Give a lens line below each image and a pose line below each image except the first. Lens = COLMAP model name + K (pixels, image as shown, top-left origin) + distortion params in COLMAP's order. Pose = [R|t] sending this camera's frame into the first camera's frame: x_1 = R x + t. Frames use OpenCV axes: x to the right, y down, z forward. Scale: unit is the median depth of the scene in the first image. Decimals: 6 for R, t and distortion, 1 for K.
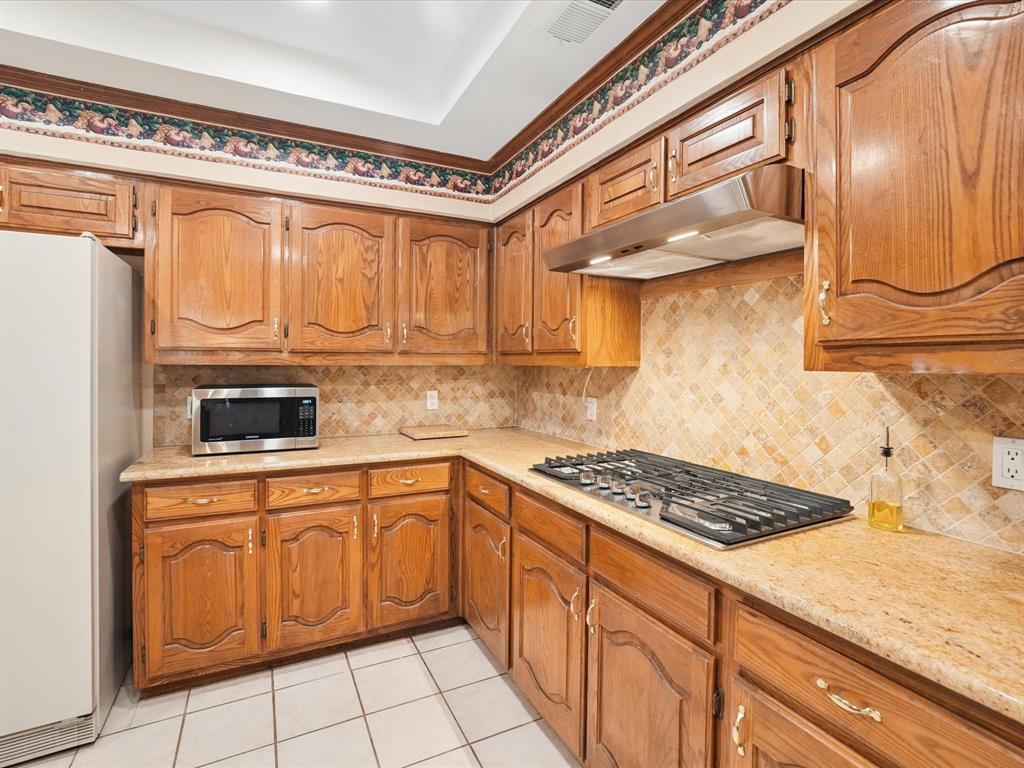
lens RADIAL K [[499.5, 0, 514.8], [0, 499.5, 360.1], [0, 0, 1]] dist [-0.032879, 0.013135]
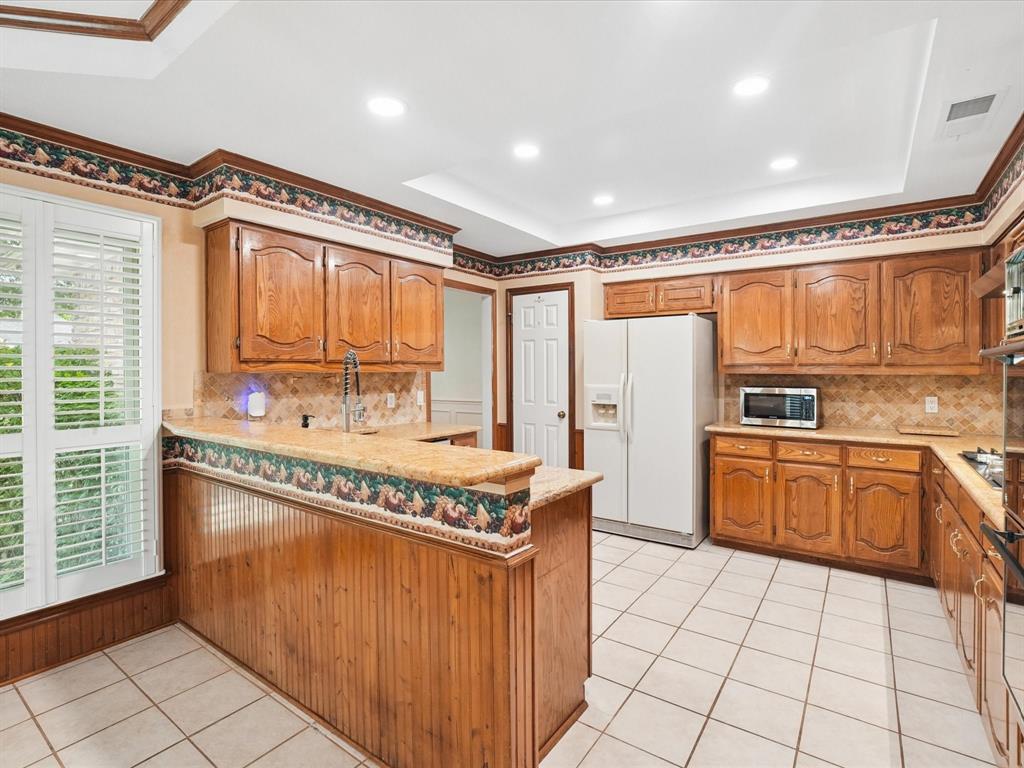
lens RADIAL K [[499.2, 0, 511.2], [0, 499.2, 371.3], [0, 0, 1]] dist [-0.043368, 0.014330]
pose [[0.458929, -0.003135, -0.888467, 0.501672], [0.002914, 0.999994, -0.002024, 0.001644], [0.888468, -0.001660, 0.458936, -0.503286]]
